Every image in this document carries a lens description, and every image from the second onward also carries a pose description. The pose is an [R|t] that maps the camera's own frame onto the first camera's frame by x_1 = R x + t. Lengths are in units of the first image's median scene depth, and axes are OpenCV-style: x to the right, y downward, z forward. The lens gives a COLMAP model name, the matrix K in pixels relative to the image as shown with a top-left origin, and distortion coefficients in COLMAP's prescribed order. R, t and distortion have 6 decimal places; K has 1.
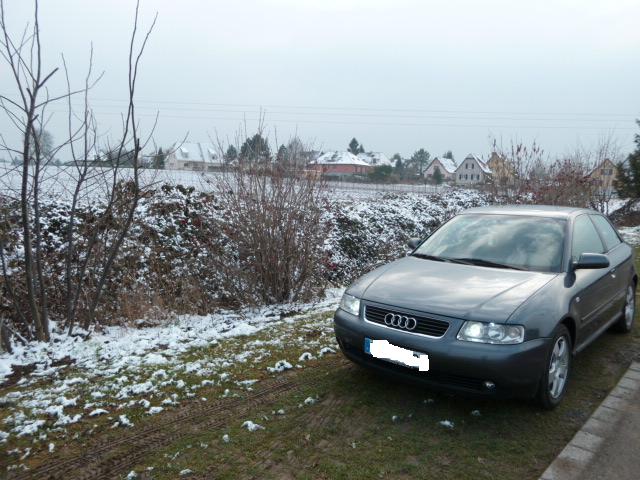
lens RADIAL K [[480.8, 0, 320.0], [0, 480.8, 240.0], [0, 0, 1]] dist [-0.019920, 0.003296]
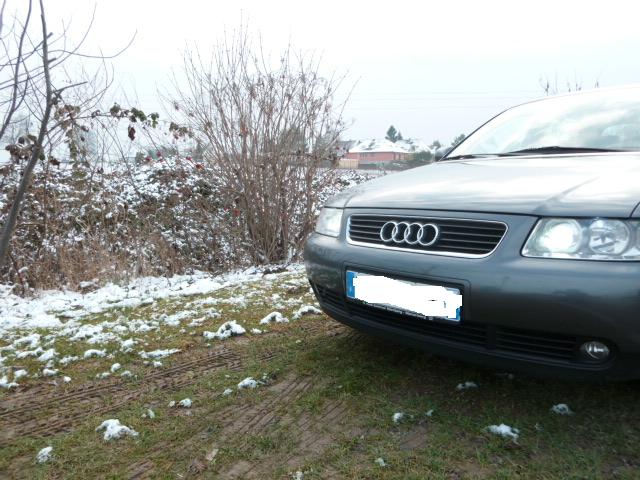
lens RADIAL K [[480.8, 0, 320.0], [0, 480.8, 240.0], [0, 0, 1]] dist [-0.019920, 0.003296]
pose [[0.996372, -0.018242, -0.083125, 0.098156], [0.019572, 0.999693, 0.015214, 0.143293], [0.082822, -0.016785, 0.996423, 0.403034]]
